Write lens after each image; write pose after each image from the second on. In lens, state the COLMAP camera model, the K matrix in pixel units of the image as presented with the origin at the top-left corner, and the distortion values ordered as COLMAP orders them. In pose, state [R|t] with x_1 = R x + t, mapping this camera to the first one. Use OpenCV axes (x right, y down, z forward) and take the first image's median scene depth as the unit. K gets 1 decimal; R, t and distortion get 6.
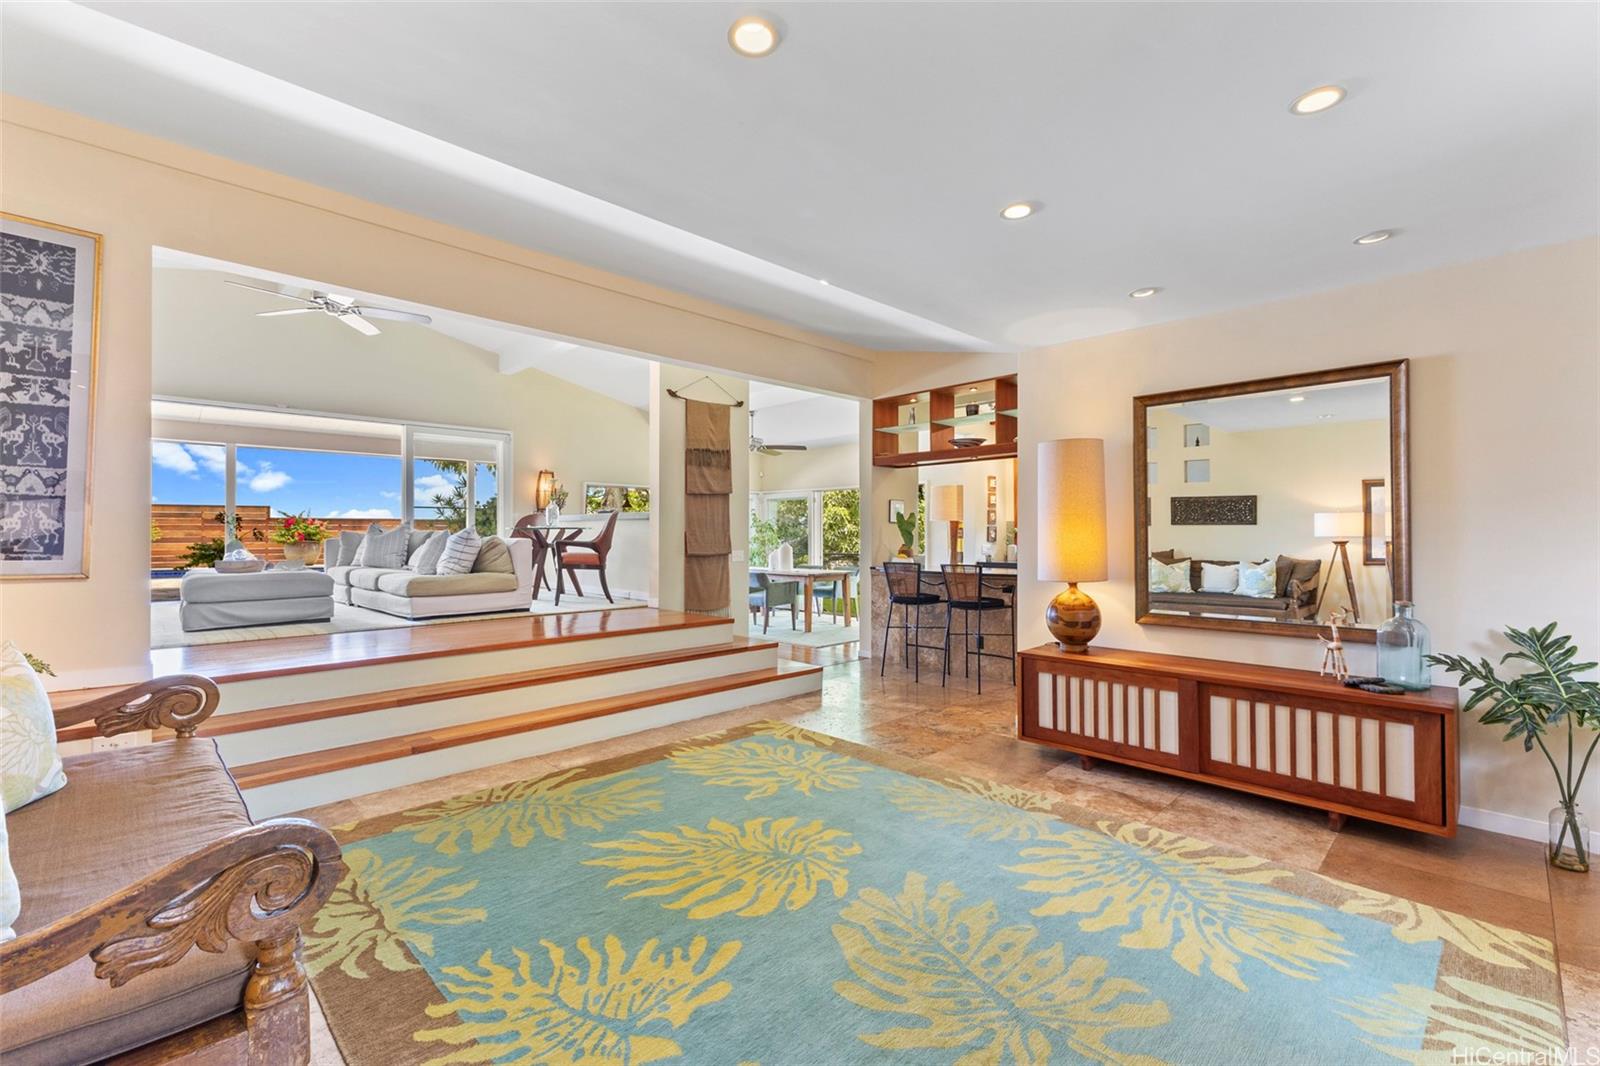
lens RADIAL K [[697.4, 0, 795.4], [0, 697.4, 528.3], [0, 0, 1]] dist [0.003184, -0.000118]
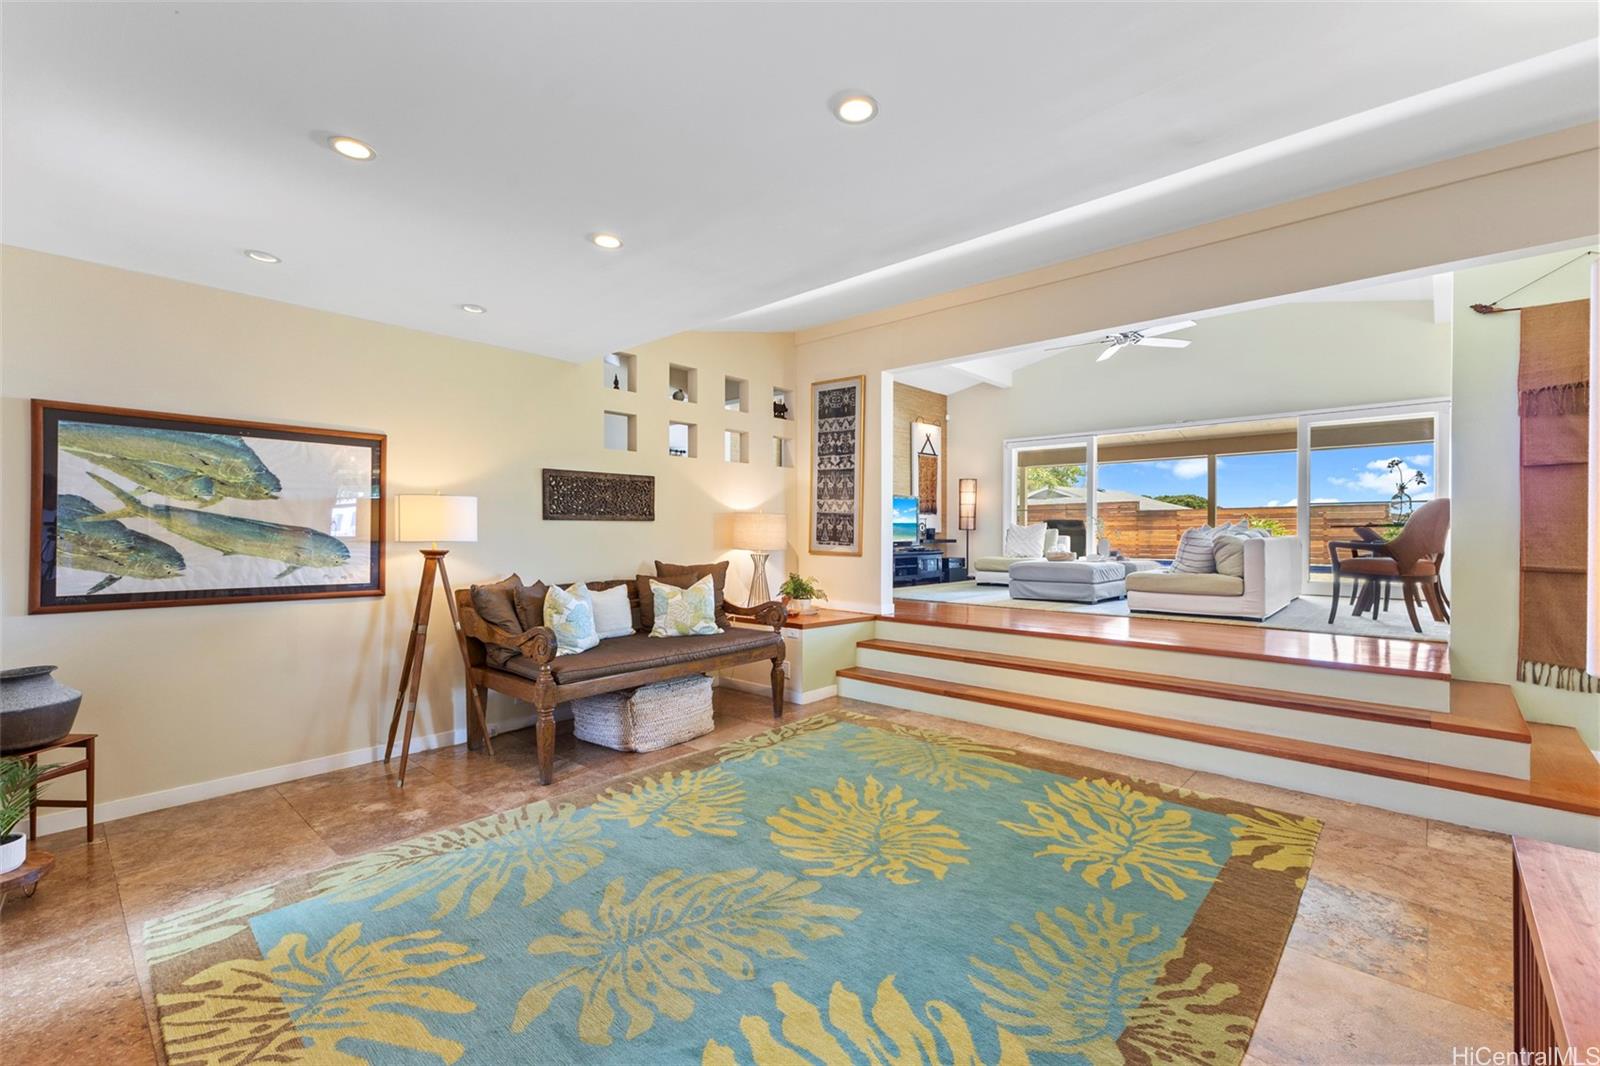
lens RADIAL K [[697.4, 0, 799.0], [0, 697.4, 531.2], [0, 0, 1]] dist [0.003184, -0.000118]
pose [[0.039497, -0.001125, -0.999219, 0.787227], [0.007362, 0.999973, -0.000834, 0.003822], [0.999193, -0.007324, 0.039504, 0.662195]]
